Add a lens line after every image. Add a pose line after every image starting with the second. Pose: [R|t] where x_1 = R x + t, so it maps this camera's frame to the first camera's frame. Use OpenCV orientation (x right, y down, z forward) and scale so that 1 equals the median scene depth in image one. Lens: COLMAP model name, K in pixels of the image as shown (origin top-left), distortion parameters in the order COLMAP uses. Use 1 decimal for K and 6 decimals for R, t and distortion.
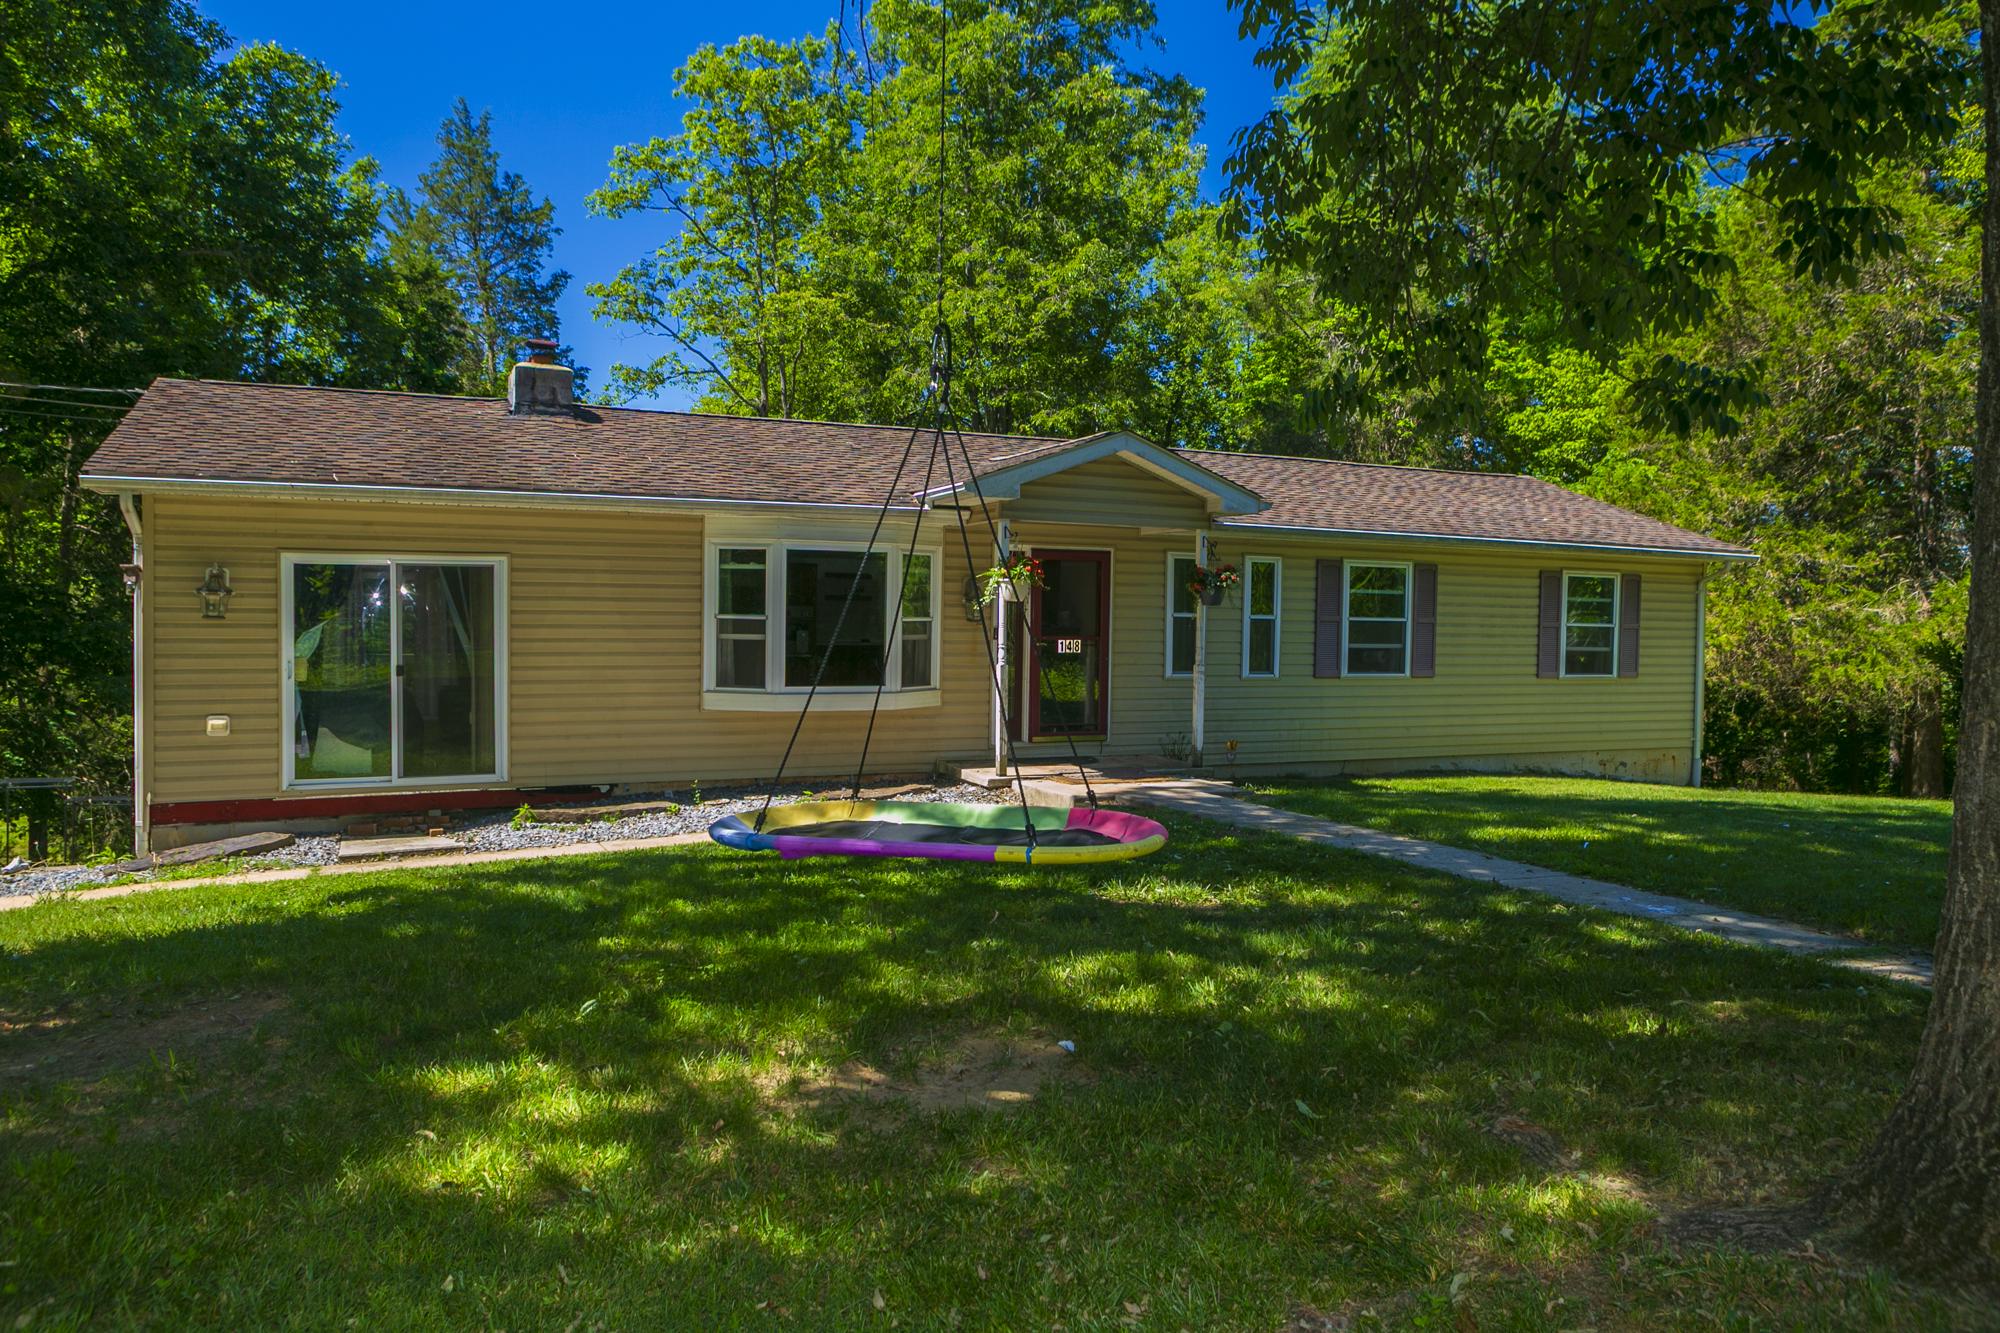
lens RADIAL K [[1435.6, 0, 1072.1], [0, 1435.6, 677.1], [0, 0, 1]] dist [-0.007294, -0.000269]
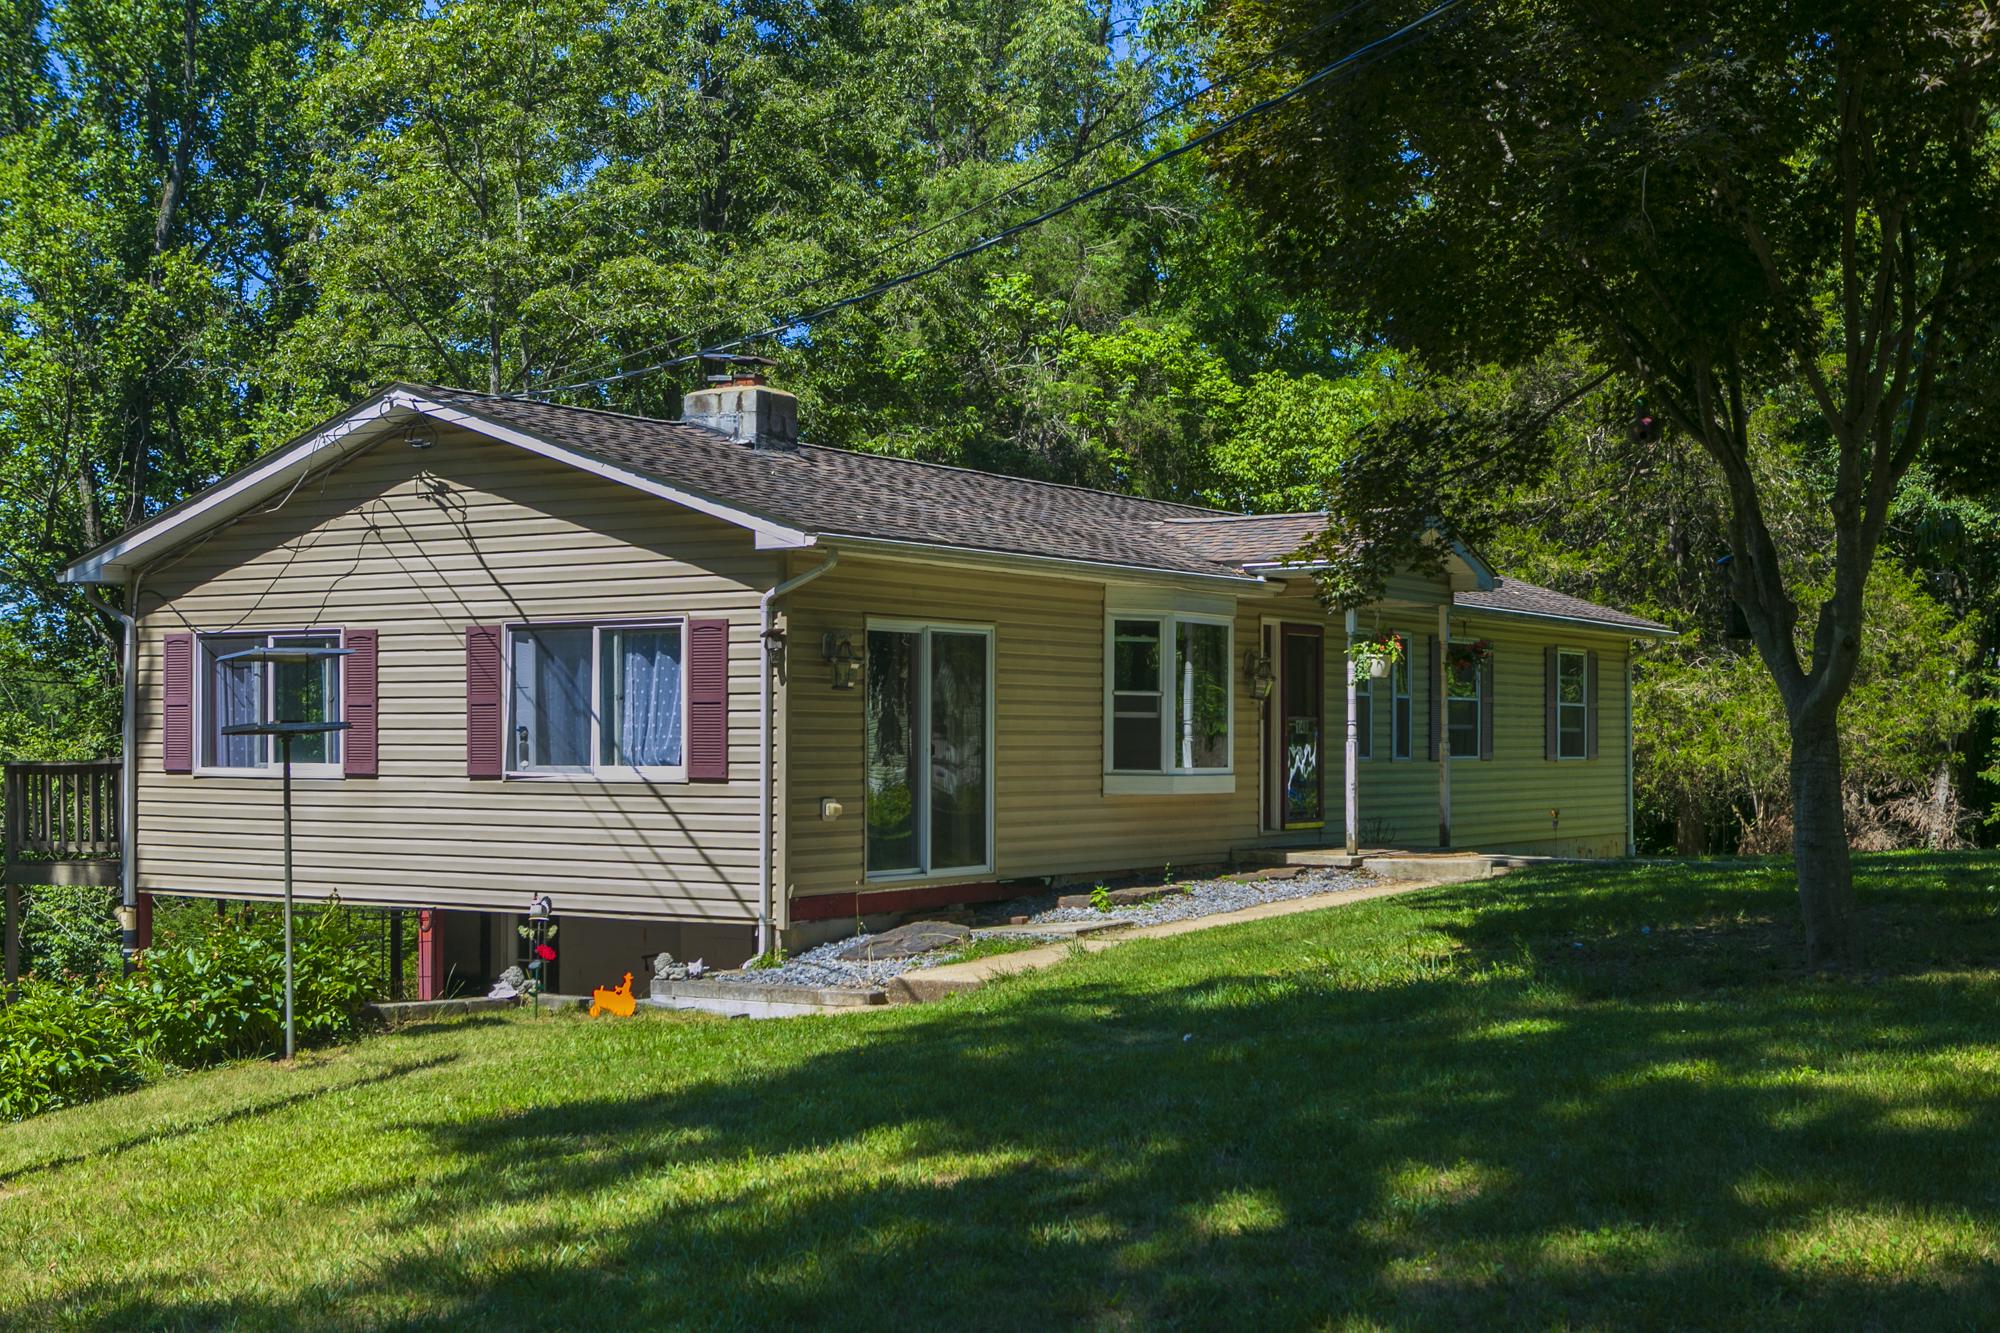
lens RADIAL K [[2580.0, 0, 1000.0], [0, 2580.0, 666.5], [0, 0, 1]] dist [-0.069827, -0.041807]
pose [[0.863028, 0.008324, 0.505087, -0.909394], [0.019072, 0.998614, -0.049046, 0.016530], [-0.504796, 0.051961, 0.861674, -0.312695]]
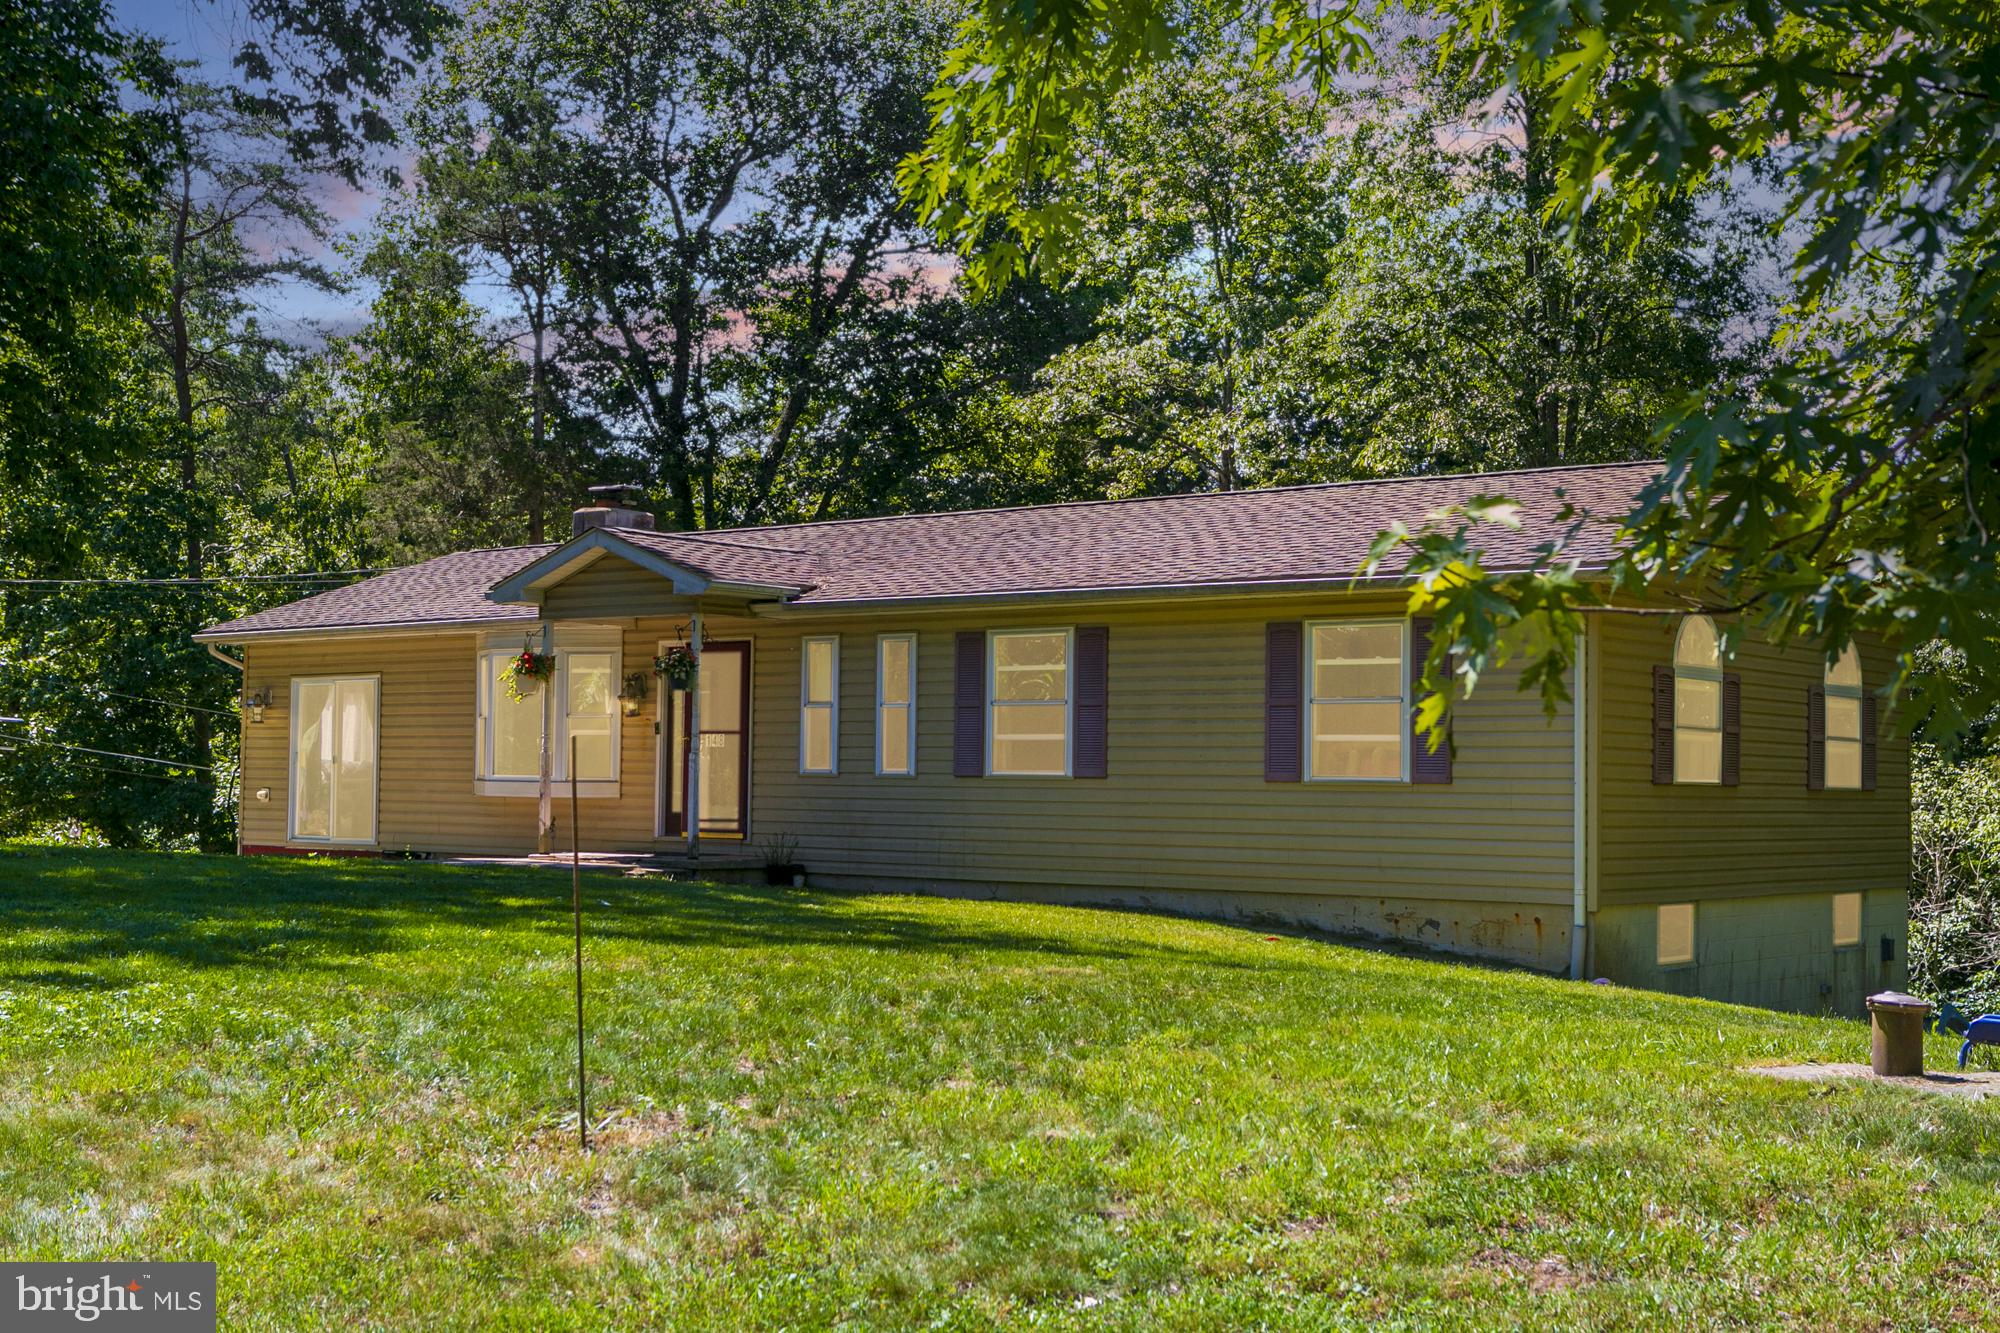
lens RADIAL K [[2580.0, 0, 1000.0], [0, 2580.0, 666.5], [0, 0, 1]] dist [-0.069827, -0.041807]
pose [[0.389754, -0.039036, -0.920091, 1.518183], [-0.024980, 0.998285, -0.052935, 0.015079], [0.920580, 0.043616, 0.388111, 0.443919]]
